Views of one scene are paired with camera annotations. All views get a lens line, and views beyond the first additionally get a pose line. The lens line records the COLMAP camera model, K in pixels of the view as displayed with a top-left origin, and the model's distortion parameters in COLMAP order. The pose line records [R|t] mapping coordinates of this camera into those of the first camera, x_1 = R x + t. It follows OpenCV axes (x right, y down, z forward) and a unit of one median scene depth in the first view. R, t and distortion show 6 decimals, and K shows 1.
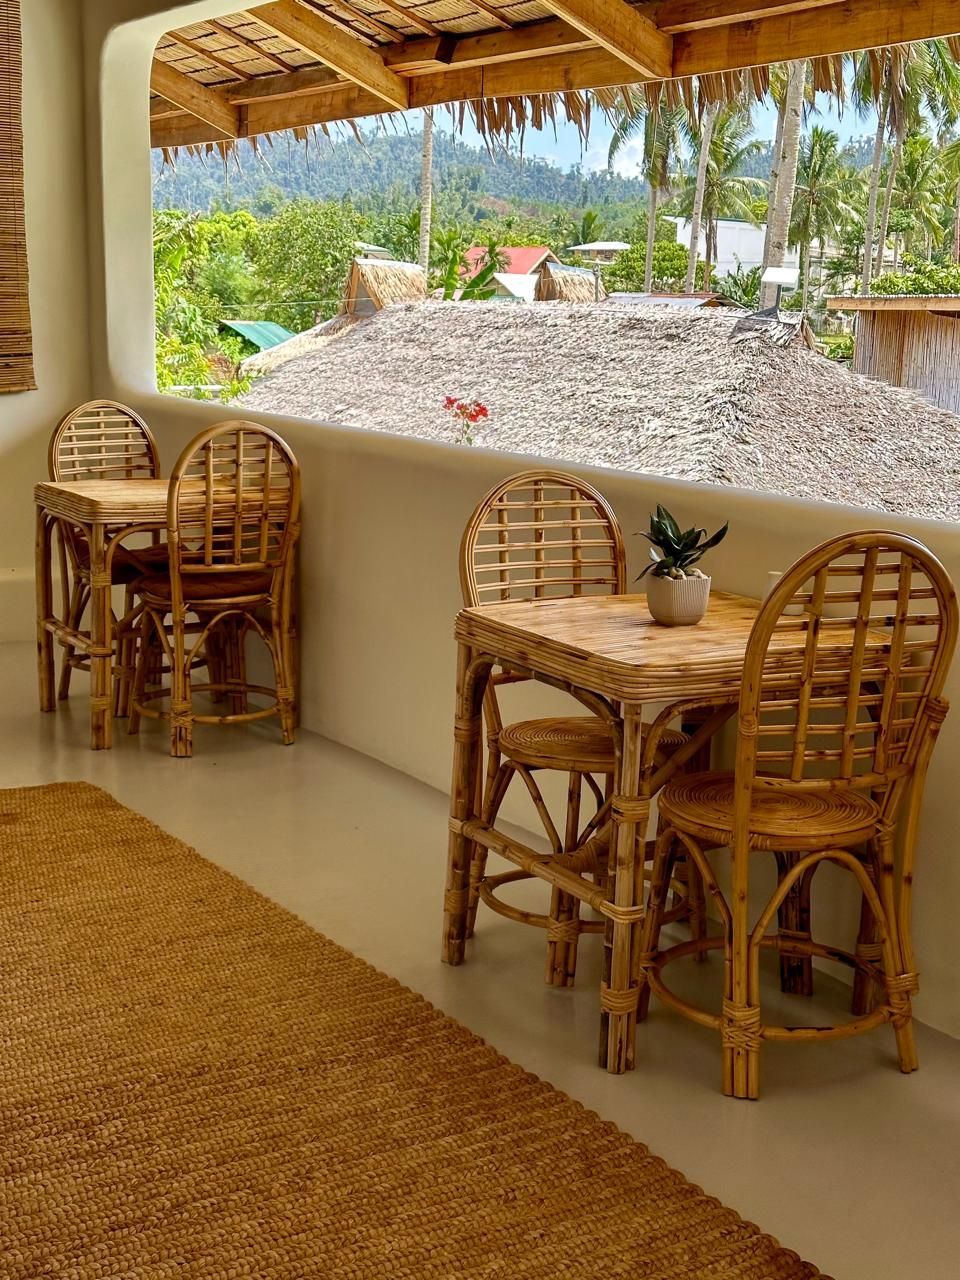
lens RADIAL K [[1800.8, 0, 489.6], [0, 1800.8, 630.4], [0, 0, 1]] dist [0.170320, 0.000000]
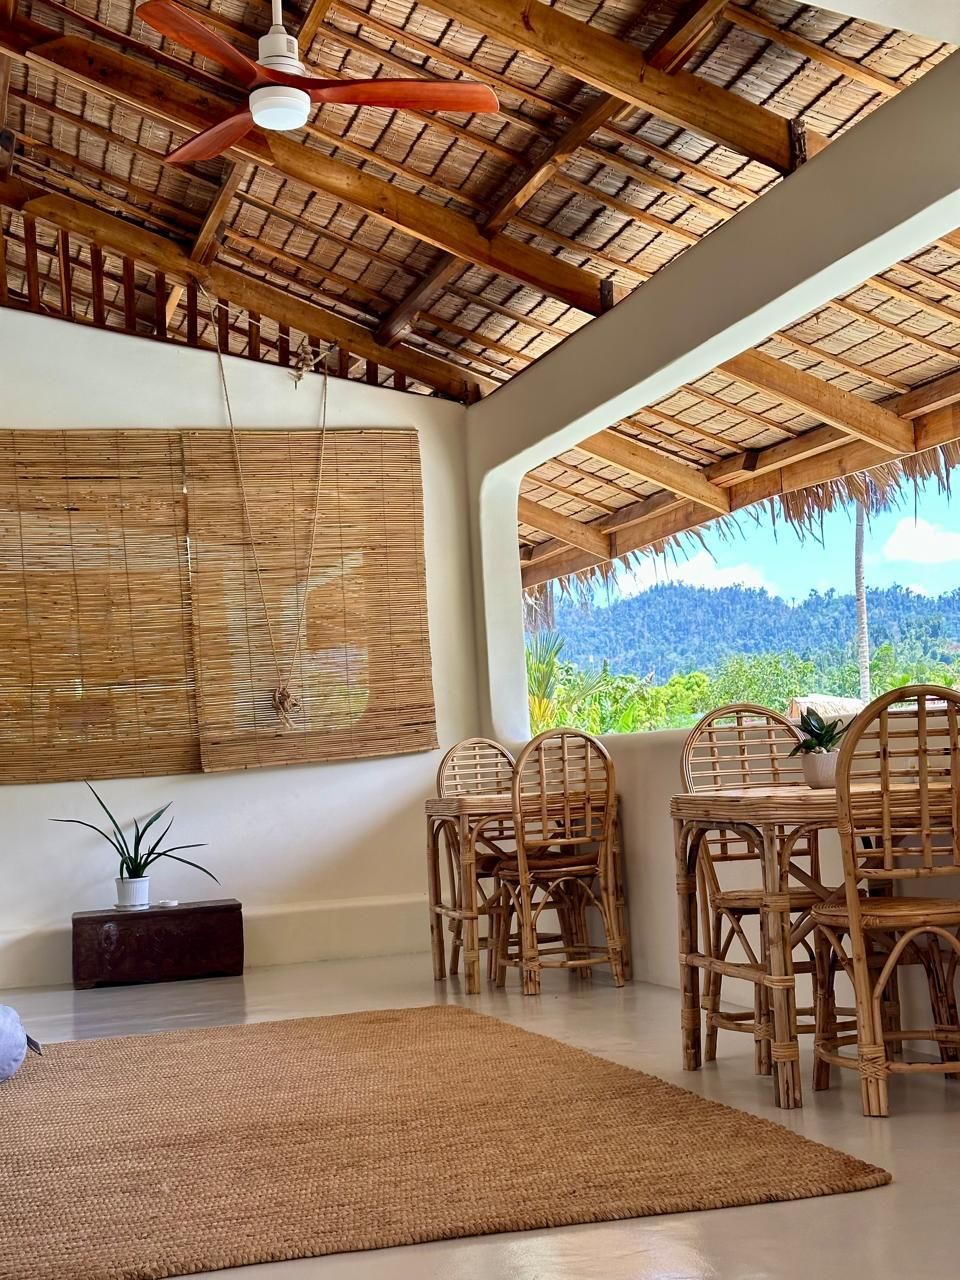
lens RADIAL K [[1800.8, 0, 475.4], [0, 1800.8, 649.1], [0, 0, 1]] dist [0.170320, 0.000000]
pose [[0.962688, -0.092935, -0.254157, 0.110184], [0.028931, 0.969144, -0.244793, 0.117920], [0.269064, 0.228306, 0.935671, -0.200214]]
